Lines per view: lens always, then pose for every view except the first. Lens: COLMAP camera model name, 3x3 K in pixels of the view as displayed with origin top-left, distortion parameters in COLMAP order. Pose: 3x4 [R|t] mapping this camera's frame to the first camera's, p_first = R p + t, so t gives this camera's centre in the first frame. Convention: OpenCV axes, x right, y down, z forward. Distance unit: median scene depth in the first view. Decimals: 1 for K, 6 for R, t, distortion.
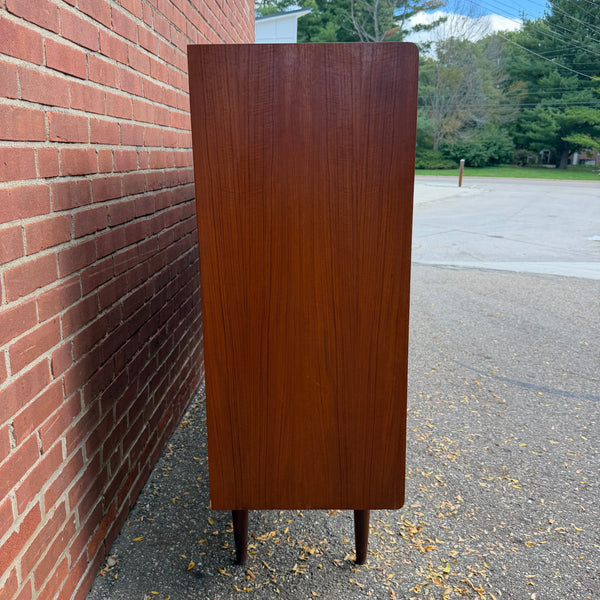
lens RADIAL K [[561.9, 0, 300.0], [0, 561.9, 300.0], [0, 0, 1]] dist [0.132479, -0.259760]
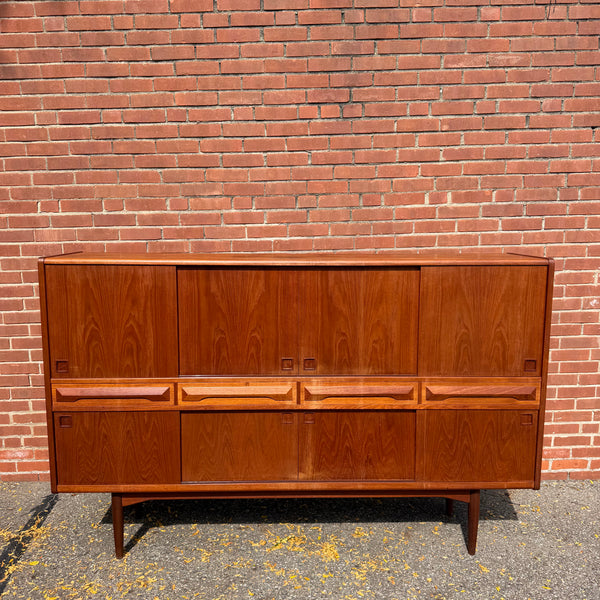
lens RADIAL K [[560.3, 0, 301.1], [0, 560.3, 302.0], [0, 0, 1]] dist [0.143522, -0.273549]
pose [[0.049813, 0.150320, -0.987382, 2.171618], [-0.226476, 0.964557, 0.135420, -0.737593], [0.972742, 0.216873, 0.082091, 1.670485]]
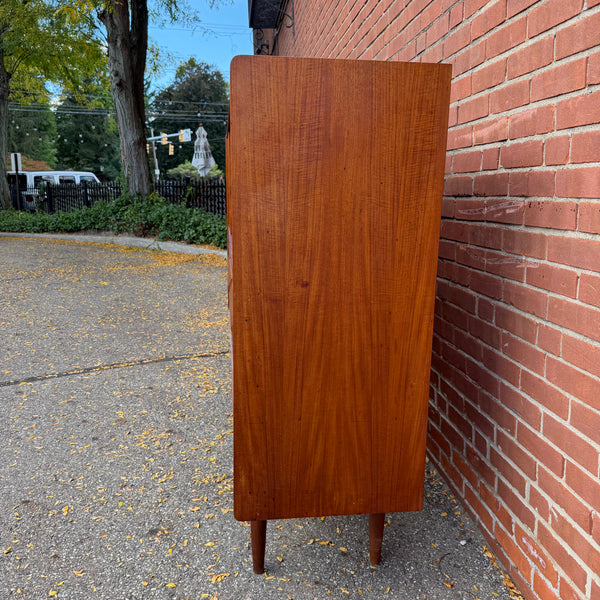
lens RADIAL K [[561.9, 0, 300.0], [0, 561.9, 300.0], [0, 0, 1]] dist [0.132479, -0.259760]
pose [[-0.988077, 0.027600, -0.151465, 0.271838], [-0.039644, 0.905015, 0.423529, -0.851390], [0.148767, 0.424484, -0.893130, 3.690404]]
